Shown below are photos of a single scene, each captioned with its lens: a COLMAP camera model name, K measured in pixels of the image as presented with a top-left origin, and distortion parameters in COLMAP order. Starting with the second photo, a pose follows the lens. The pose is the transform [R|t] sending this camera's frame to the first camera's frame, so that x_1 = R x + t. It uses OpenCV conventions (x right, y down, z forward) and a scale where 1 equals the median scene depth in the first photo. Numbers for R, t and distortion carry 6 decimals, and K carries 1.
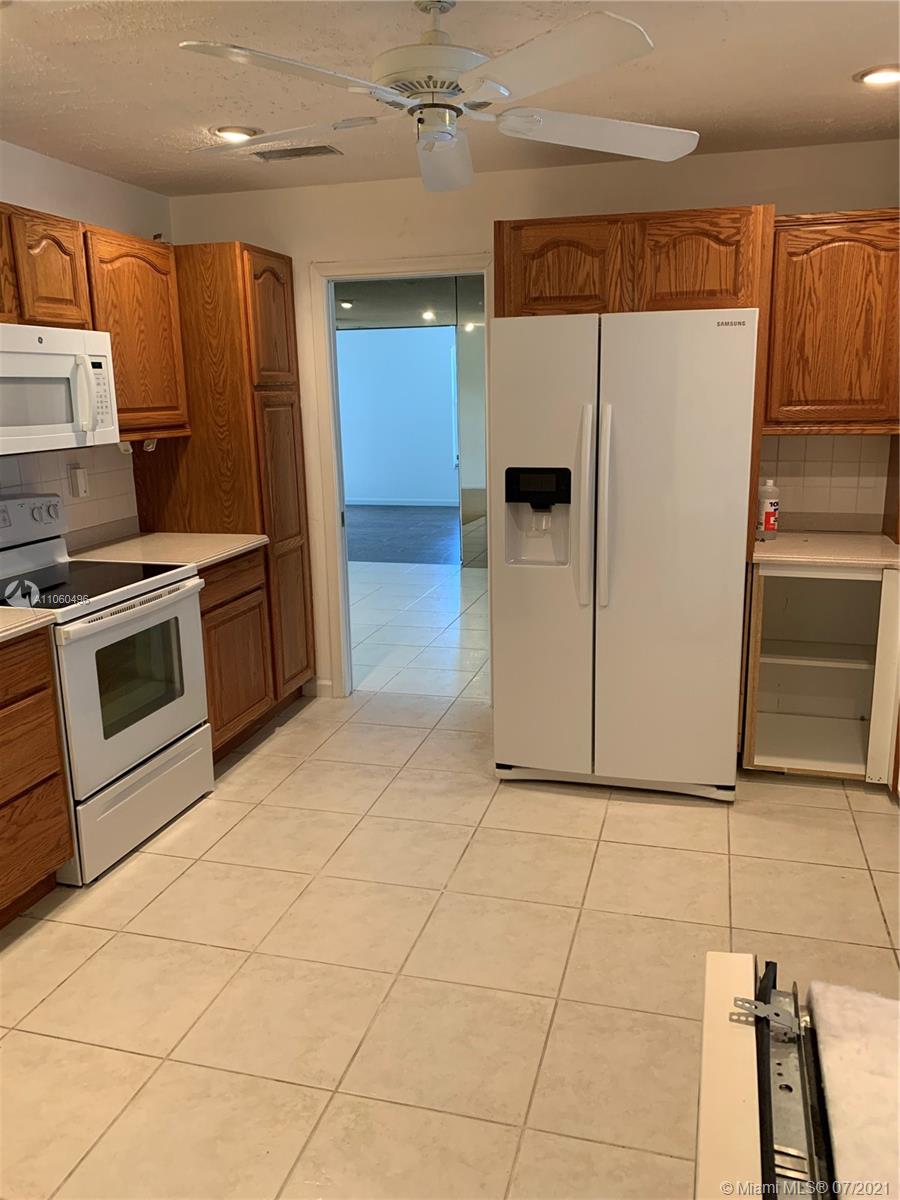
lens RADIAL K [[934.1, 0, 450.0], [0, 934.1, 600.0], [0, 0, 1]] dist [0.069456, -0.001969]
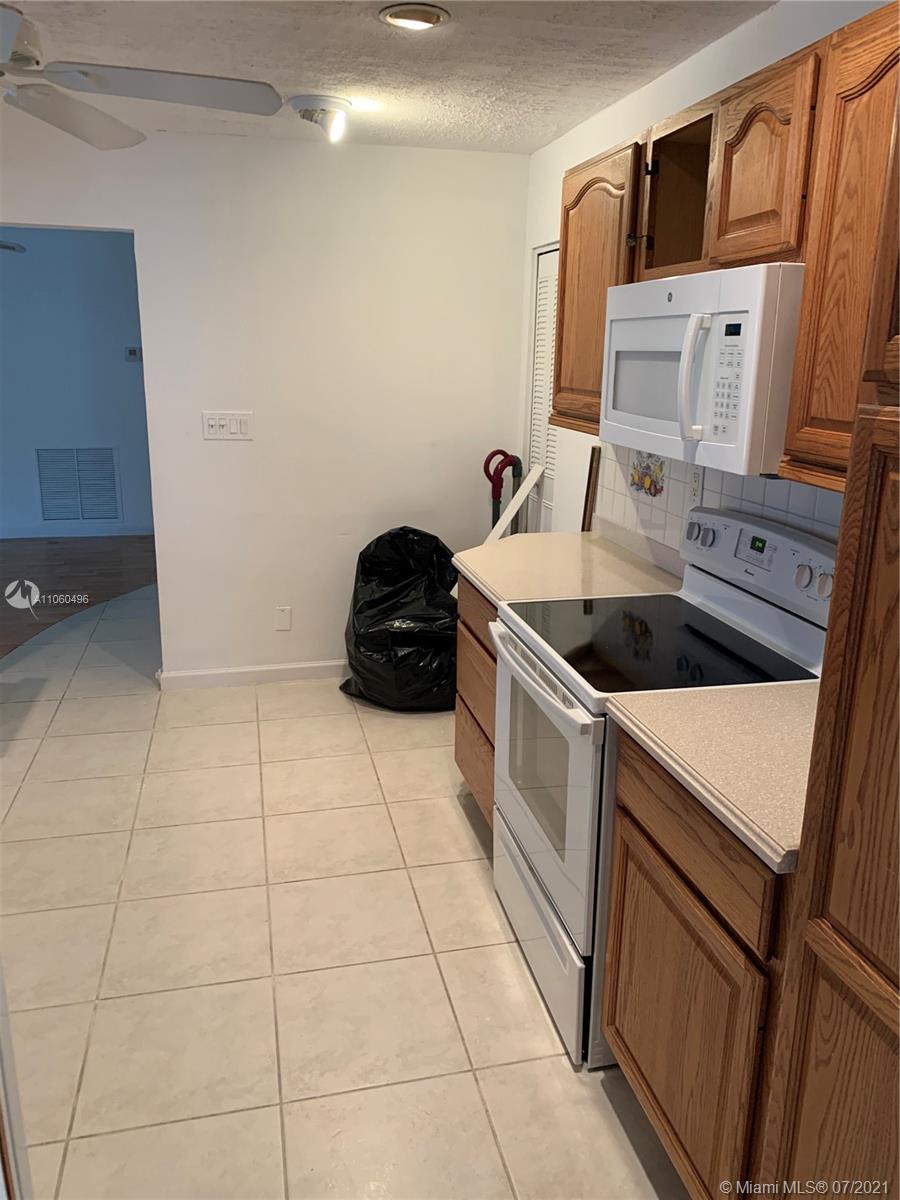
lens RADIAL K [[934.1, 0, 450.0], [0, 934.1, 600.0], [0, 0, 1]] dist [0.069456, -0.001969]
pose [[-0.875828, 0.135062, -0.463340, 0.052289], [-0.106641, 0.882157, 0.458723, -0.344892], [0.470694, 0.451173, -0.758215, 1.414467]]
